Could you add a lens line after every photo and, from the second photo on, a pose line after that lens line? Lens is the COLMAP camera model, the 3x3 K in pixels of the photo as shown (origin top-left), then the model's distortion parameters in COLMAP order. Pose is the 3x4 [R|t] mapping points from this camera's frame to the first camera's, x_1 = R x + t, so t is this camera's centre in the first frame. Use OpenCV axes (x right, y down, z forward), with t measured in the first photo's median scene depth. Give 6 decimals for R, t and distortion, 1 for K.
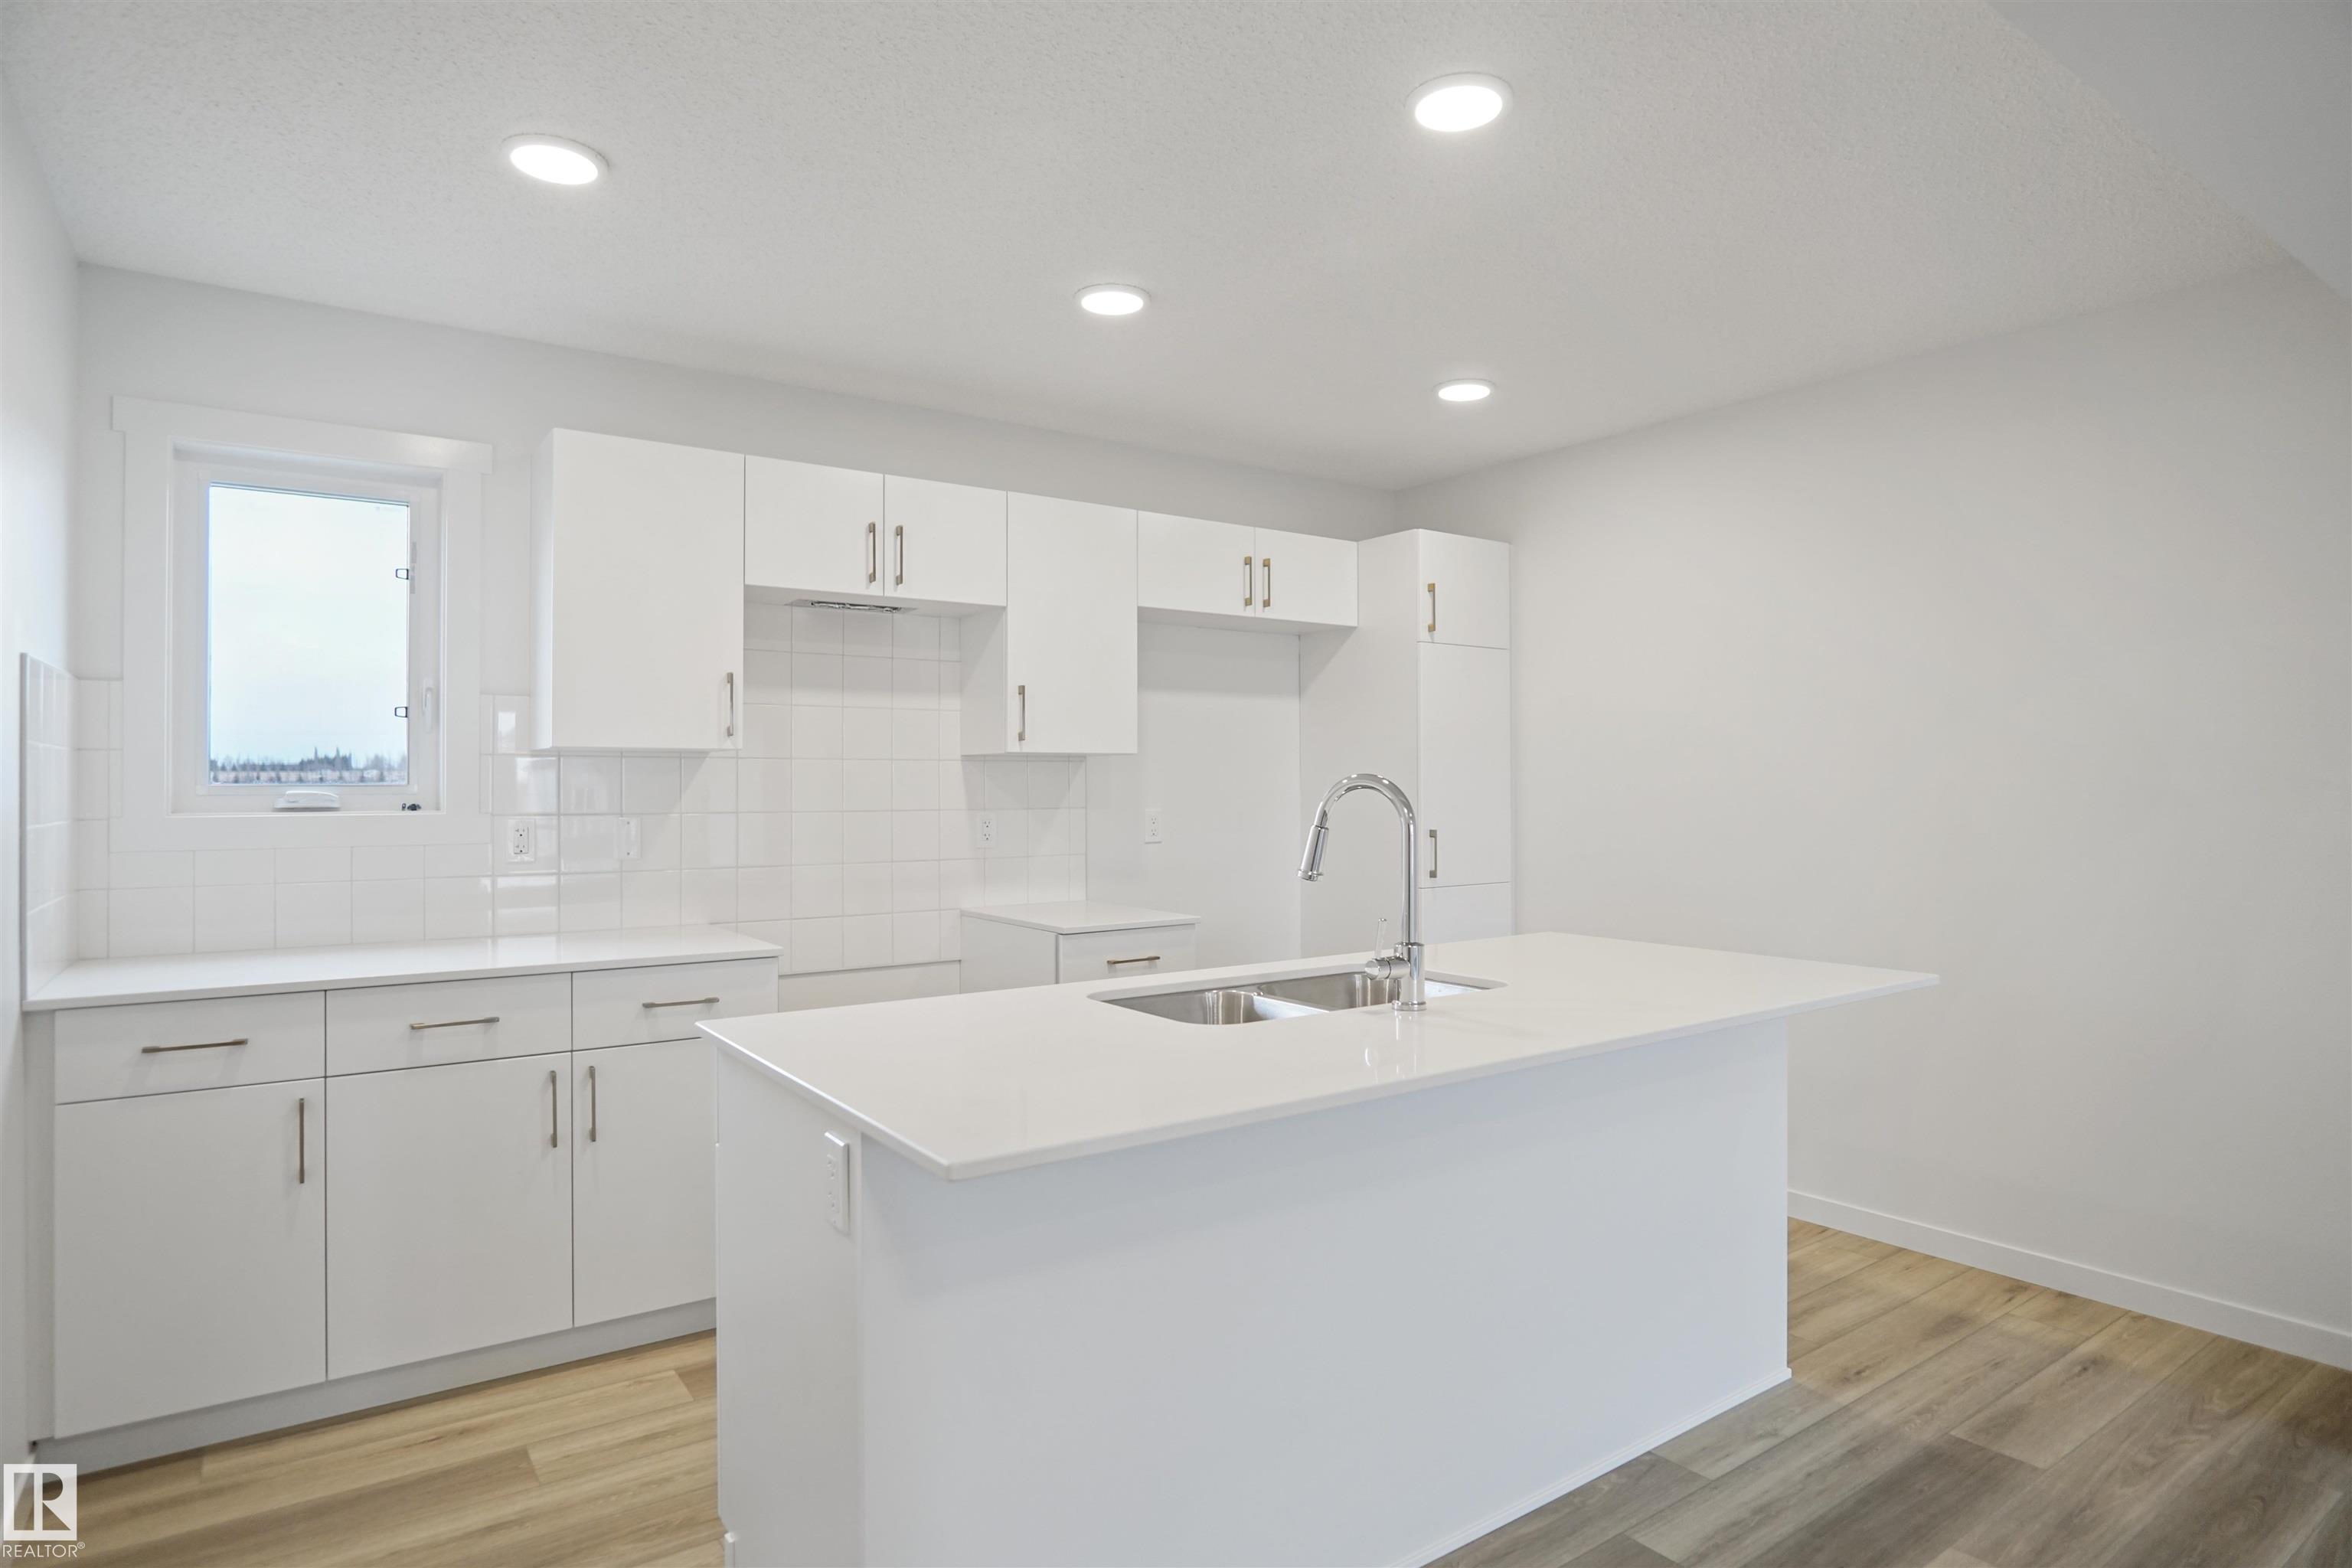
lens RADIAL K [[1284.8, 0, 1176.0], [0, 1284.8, 784.0], [0, 0, 1]] dist [-0.029453, -0.000751]
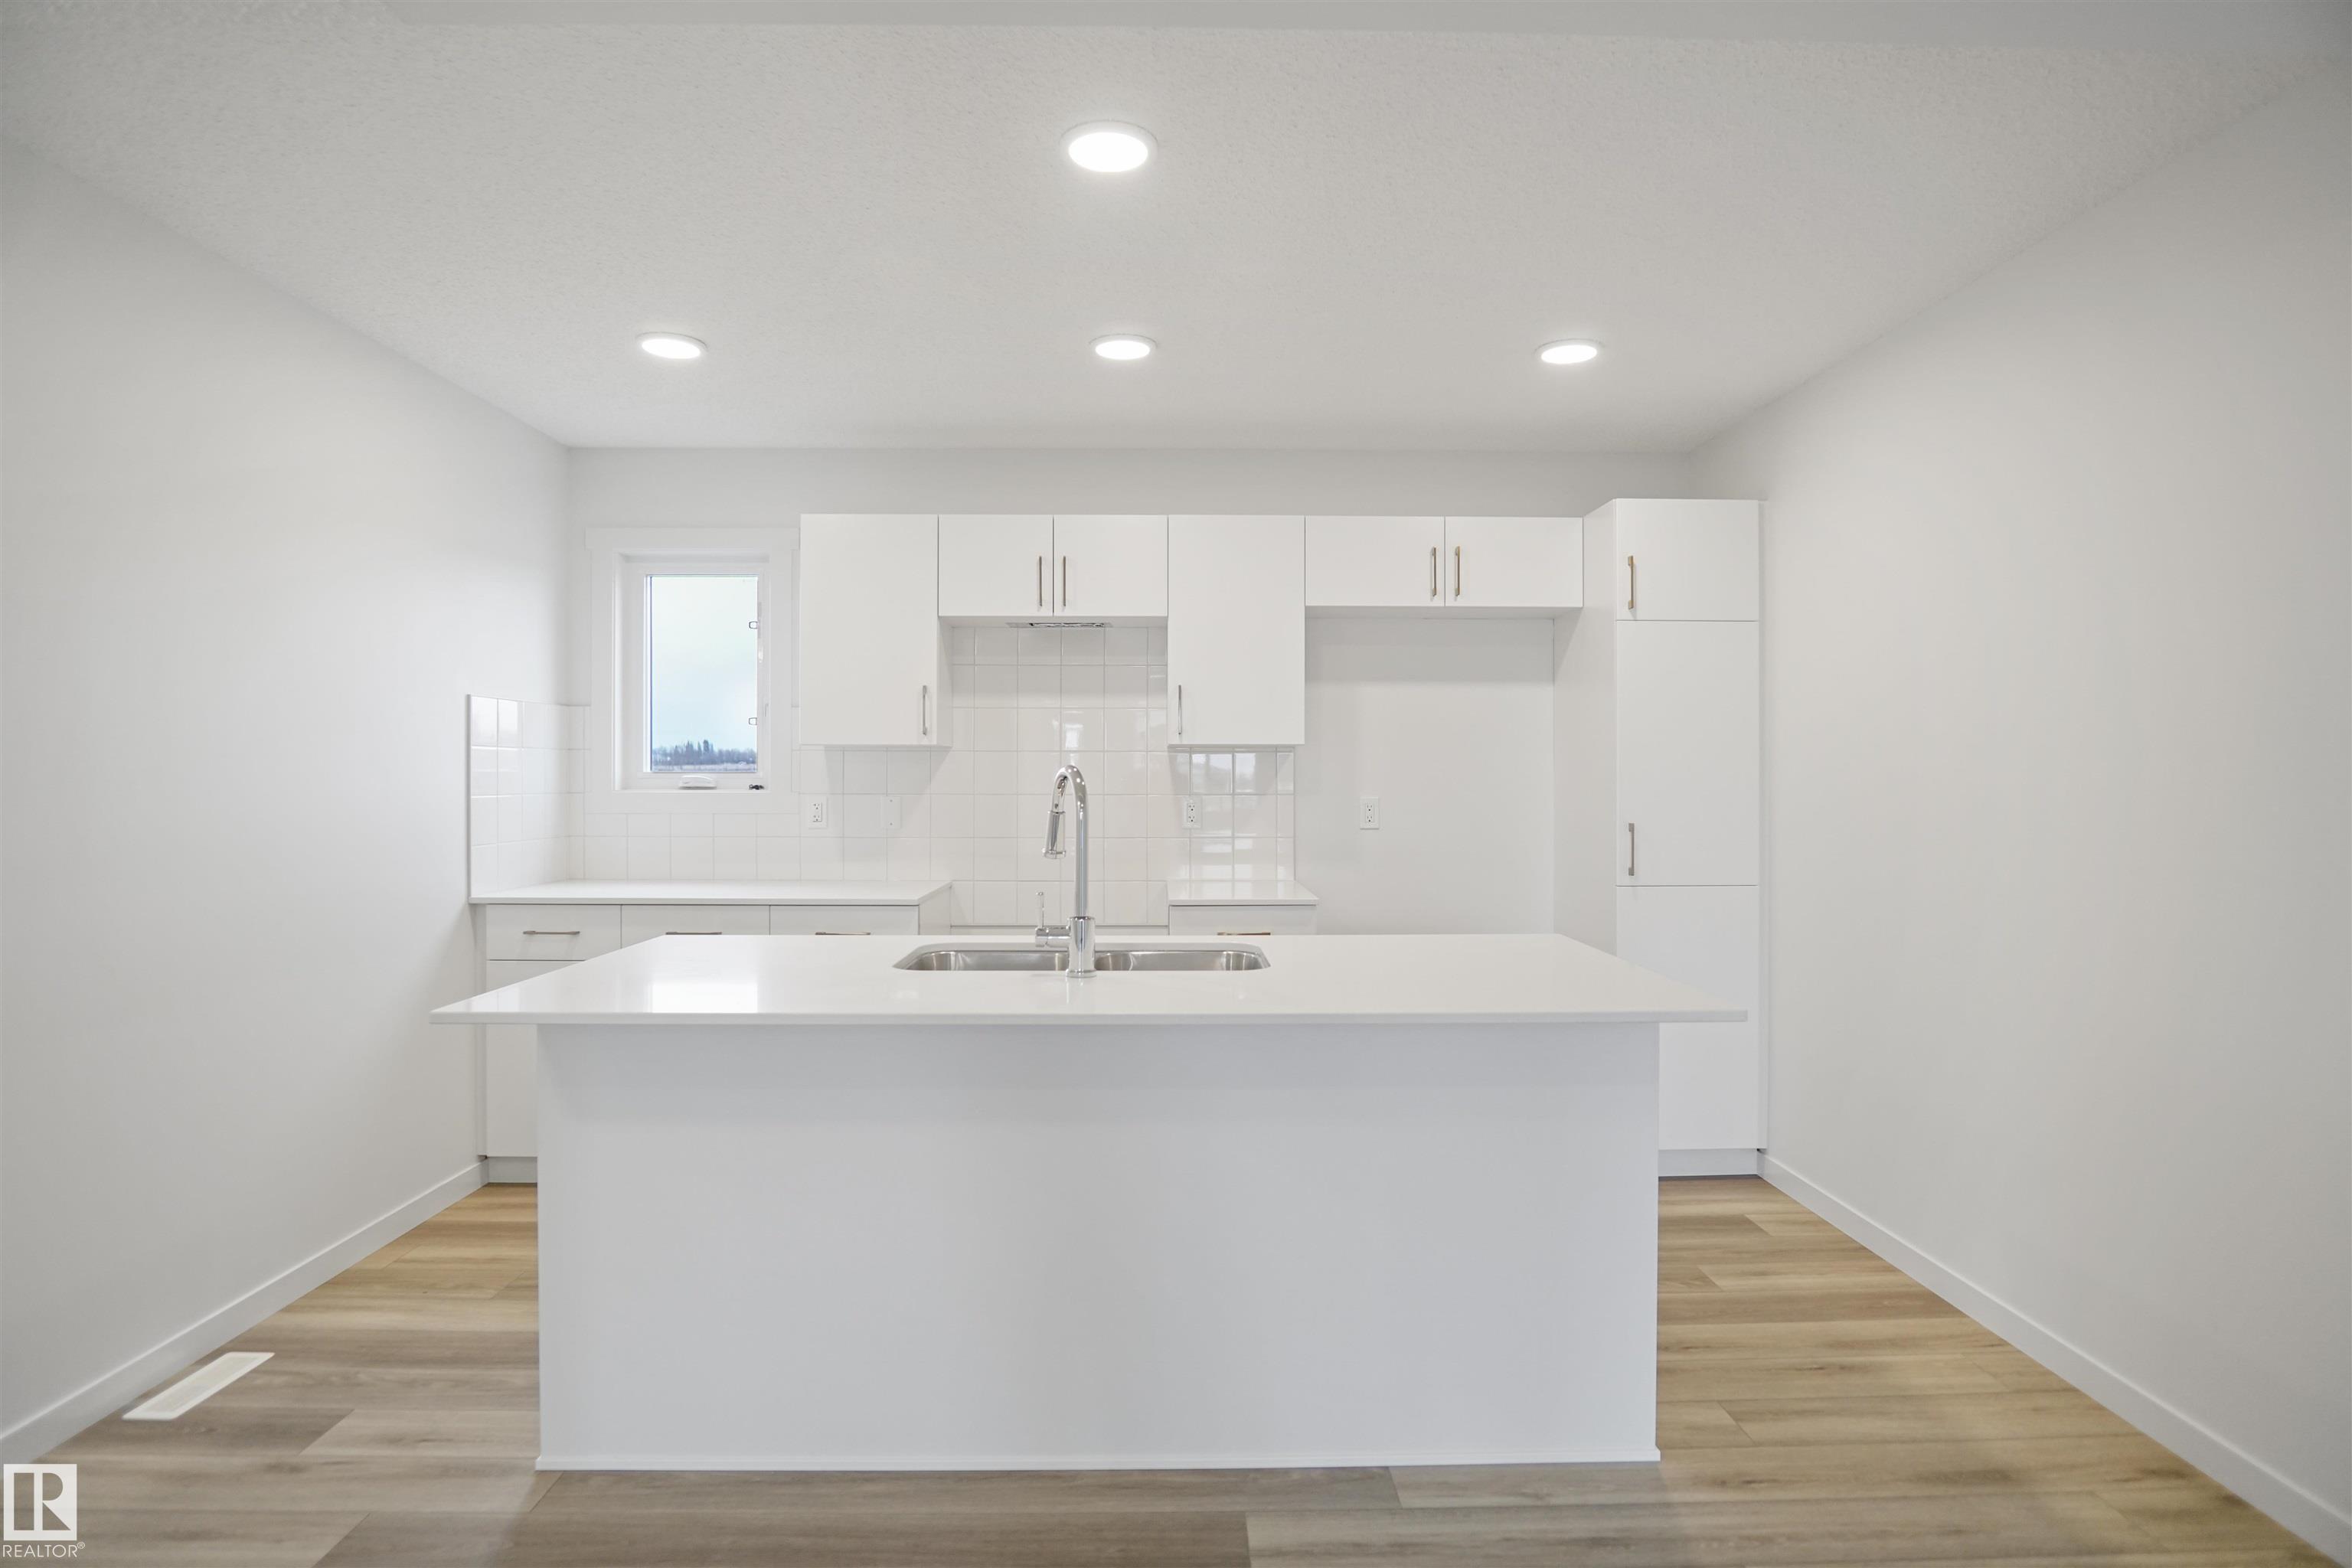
lens RADIAL K [[1260.7, 0, 1176.0], [0, 1260.7, 784.0], [0, 0, 1]] dist [-0.050276, 0.014476]
pose [[0.824688, 0.009981, -0.565499, 0.563815], [-0.003097, 0.999909, 0.013133, -0.005141], [0.565579, -0.009080, 0.824644, 0.096343]]
